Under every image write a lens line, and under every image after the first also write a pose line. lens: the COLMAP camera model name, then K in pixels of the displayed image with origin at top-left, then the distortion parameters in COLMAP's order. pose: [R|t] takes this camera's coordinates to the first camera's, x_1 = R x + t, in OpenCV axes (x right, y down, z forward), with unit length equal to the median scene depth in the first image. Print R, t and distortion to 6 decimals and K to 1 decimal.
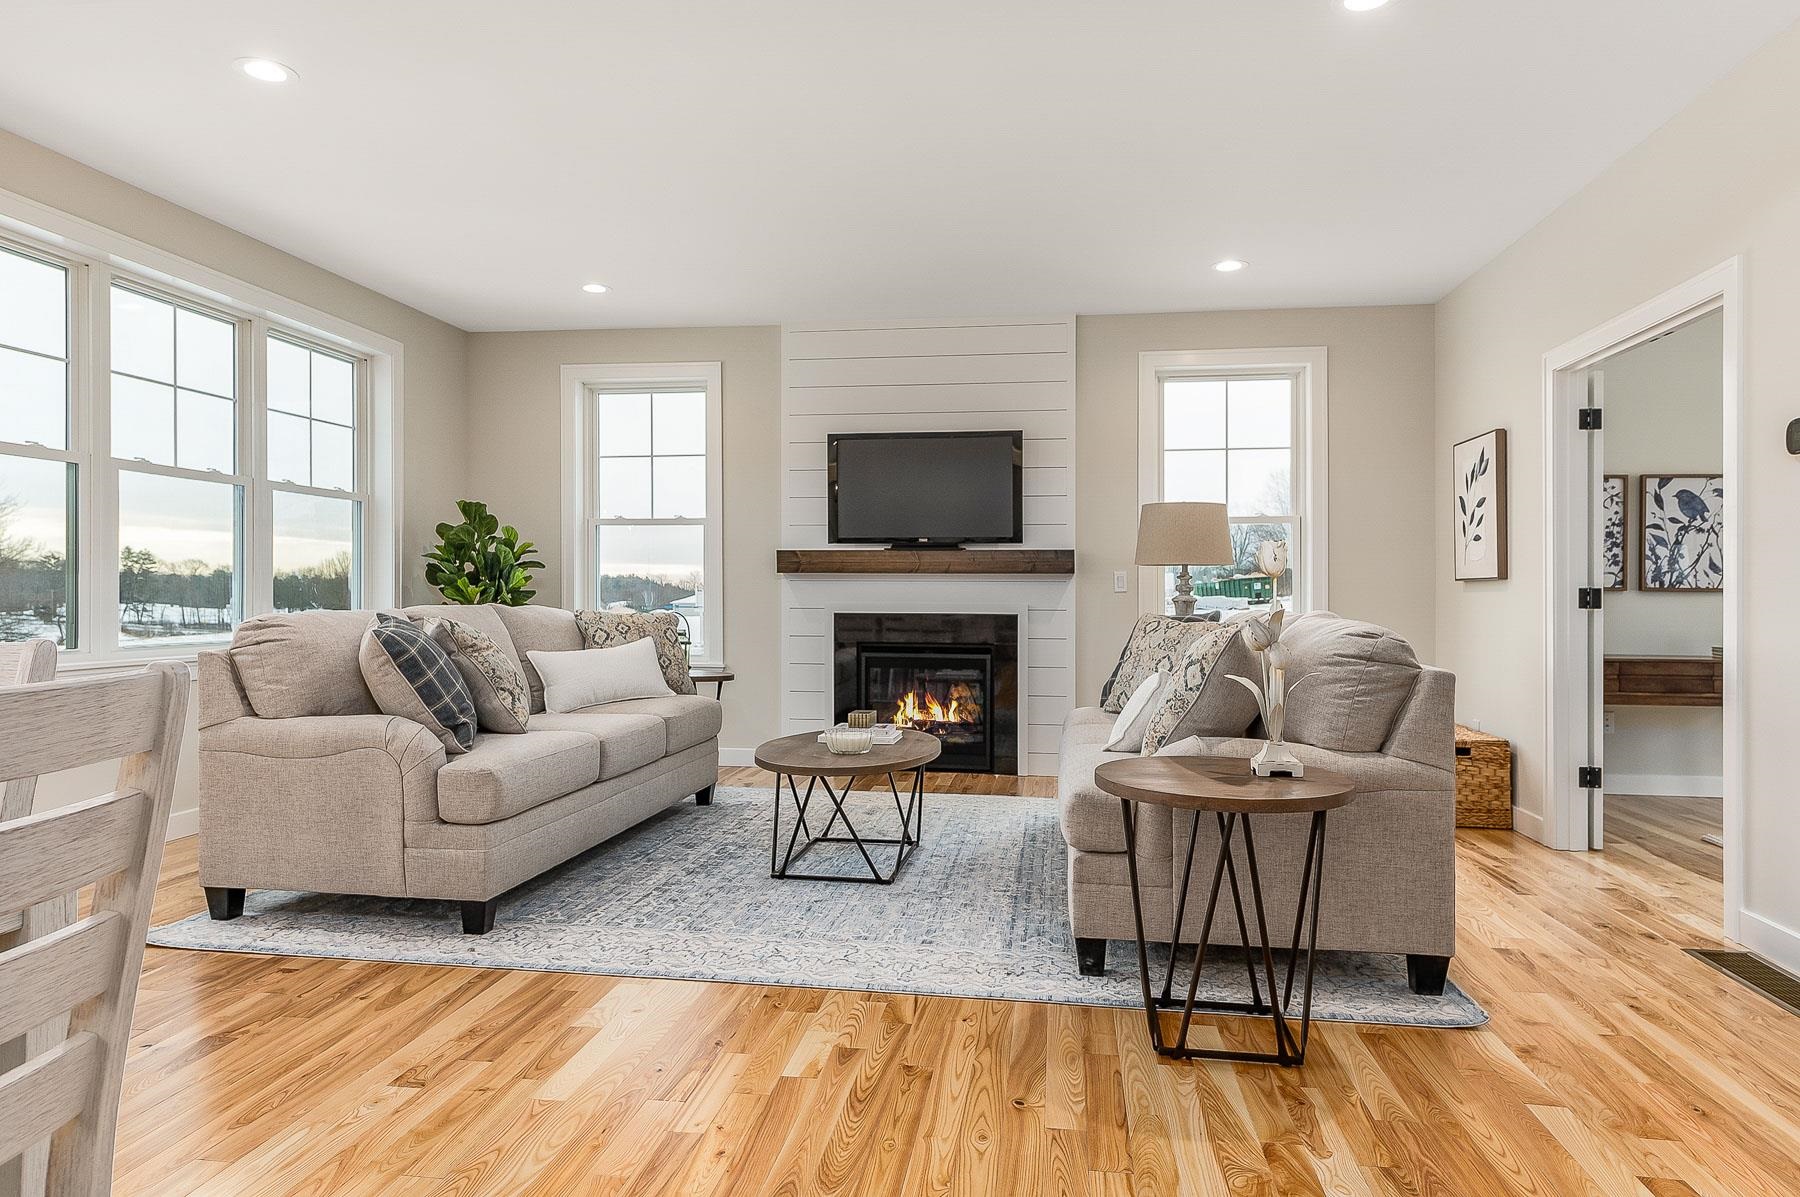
lens RADIAL K [[1090.1, 0, 908.4], [0, 1090.1, 633.2], [0, 0, 1]] dist [0.005273, 0.001648]
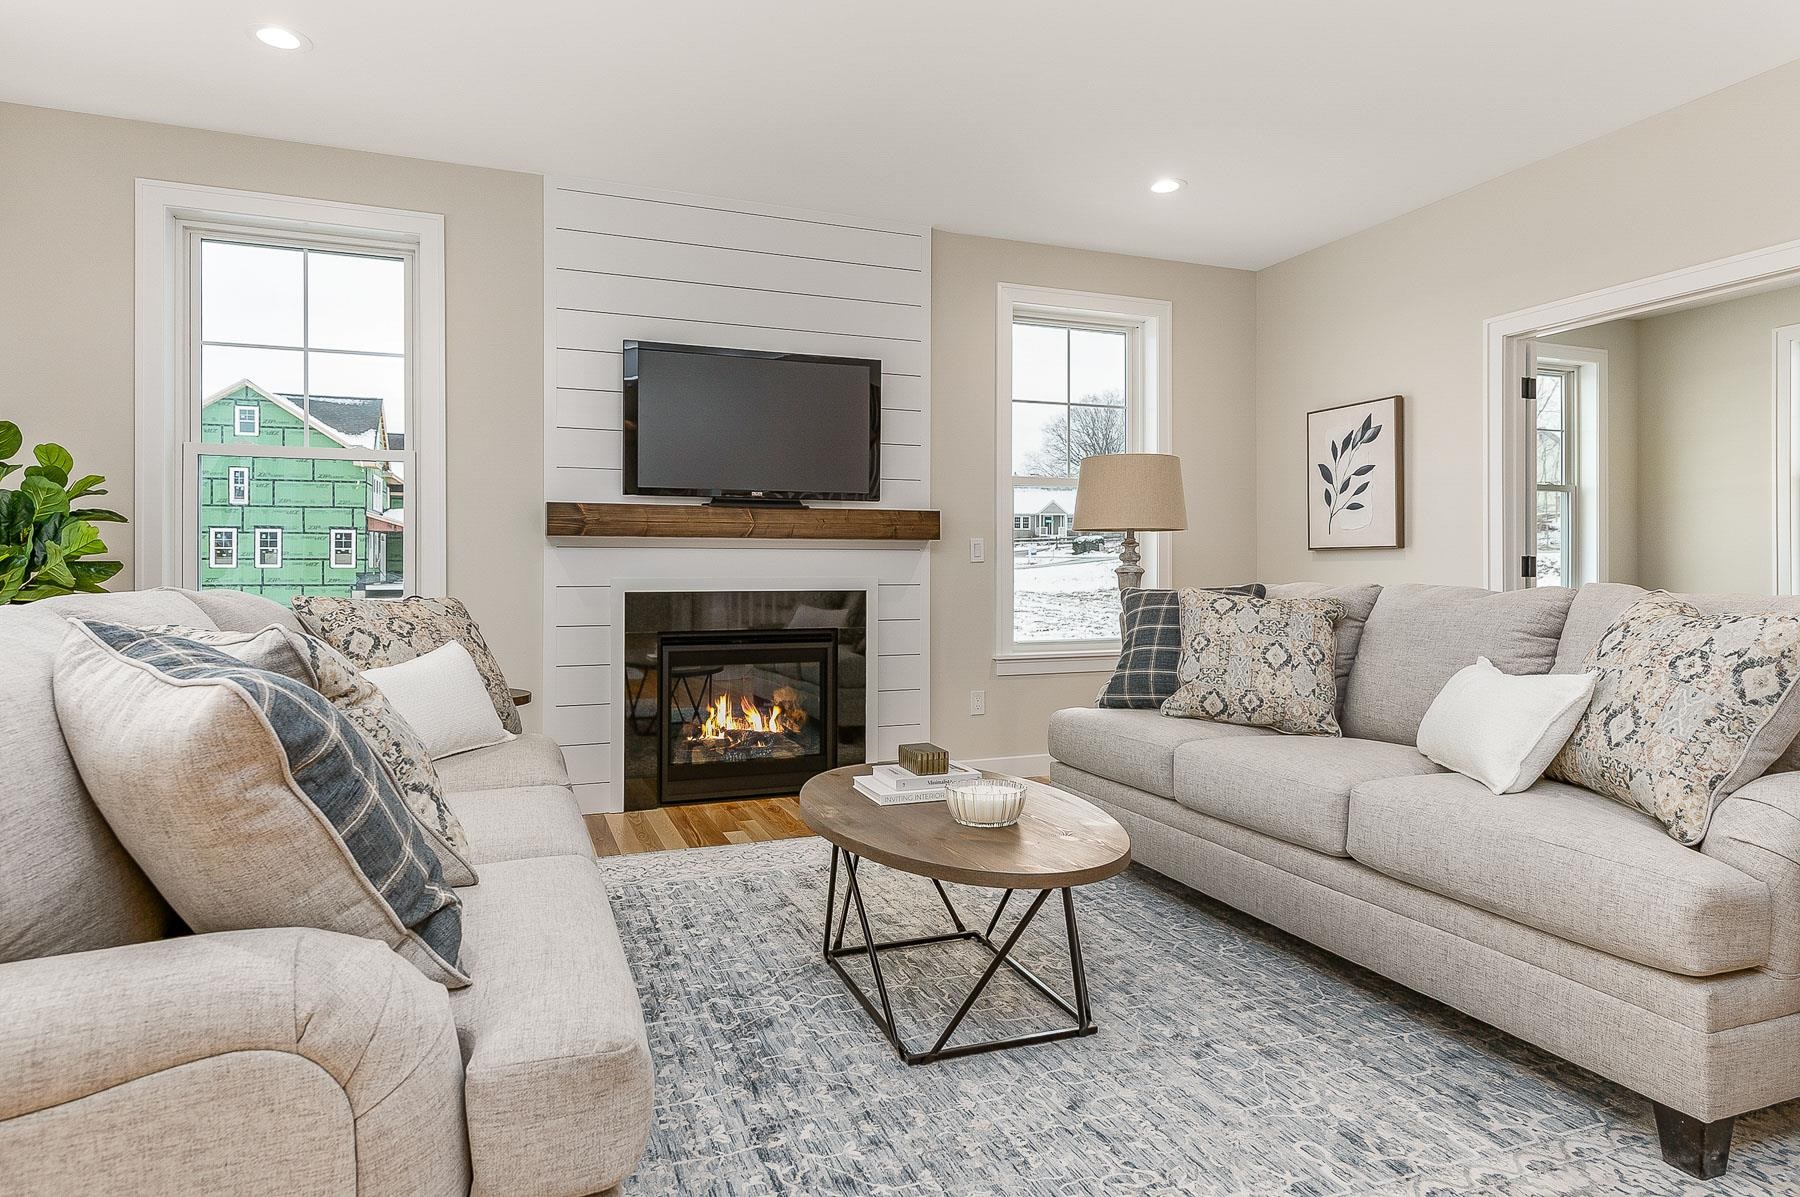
lens RADIAL K [[1035.4, 0, 927.1], [0, 1035.4, 579.9], [0, 0, 1]] dist [0.007879, 0.000238]
pose [[0.871227, -0.010458, 0.490768, -0.285192], [0.021413, 0.999631, -0.016713, -0.013925], [-0.490412, 0.025070, 0.871130, 0.390287]]
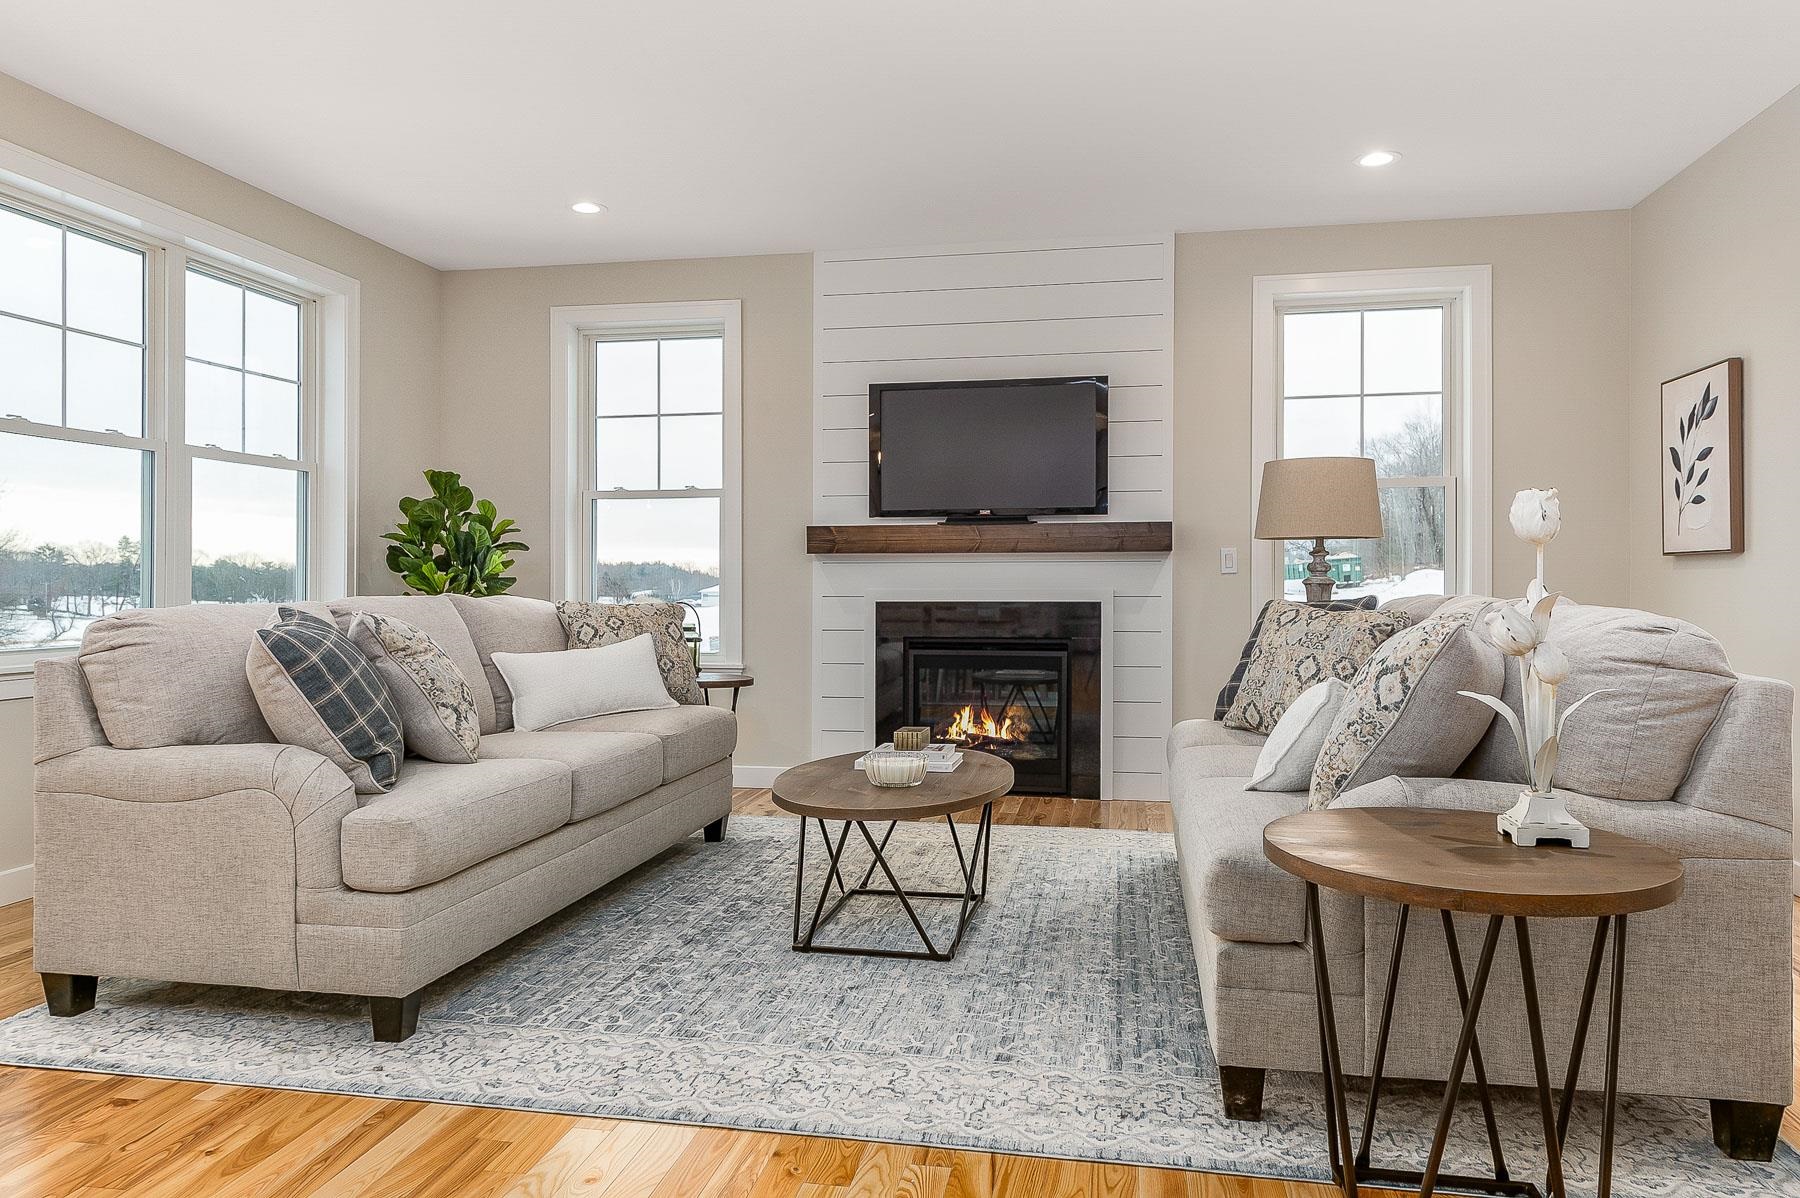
lens RADIAL K [[1201.3, 0, 906.5], [0, 1201.3, 595.7], [0, 0, 1]] dist [0.010637, -0.003334]
pose [[0.998941, -0.007635, -0.045380, -0.005524], [0.006595, 0.999713, -0.023029, -0.002660], [0.045543, 0.022705, 0.998704, 0.120431]]
